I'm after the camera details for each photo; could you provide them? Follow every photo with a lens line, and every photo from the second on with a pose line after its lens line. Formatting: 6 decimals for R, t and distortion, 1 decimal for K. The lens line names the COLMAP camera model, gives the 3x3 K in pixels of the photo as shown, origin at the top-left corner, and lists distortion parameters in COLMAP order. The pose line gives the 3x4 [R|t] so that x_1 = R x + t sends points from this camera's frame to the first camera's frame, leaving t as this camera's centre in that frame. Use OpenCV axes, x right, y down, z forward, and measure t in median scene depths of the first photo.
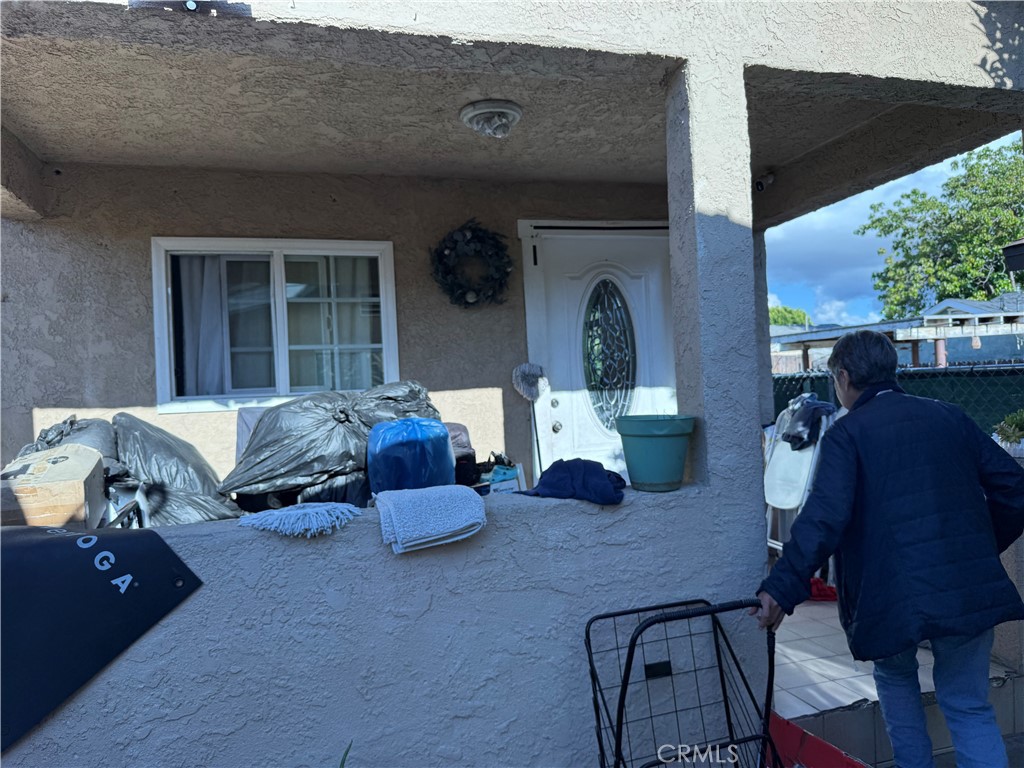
lens RADIAL K [[719.6, 0, 507.7], [0, 719.6, 384.5], [0, 0, 1]] dist [0.088184, -0.132976]
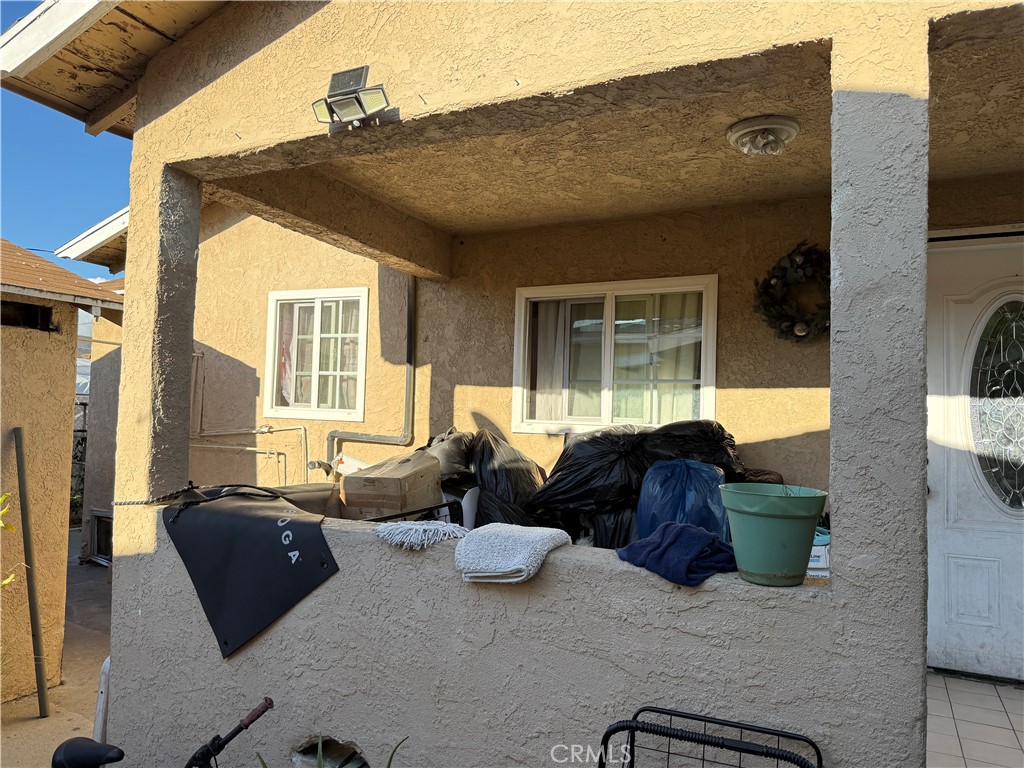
lens RADIAL K [[710.4, 0, 512.0], [0, 710.4, 384.0], [0, 0, 1]] dist [0.080090, -0.102237]
pose [[0.733632, 0.034796, -0.678656, 0.342103], [-0.056984, 0.998321, -0.010414, -0.030388], [0.677154, 0.046313, 0.734382, 0.138801]]
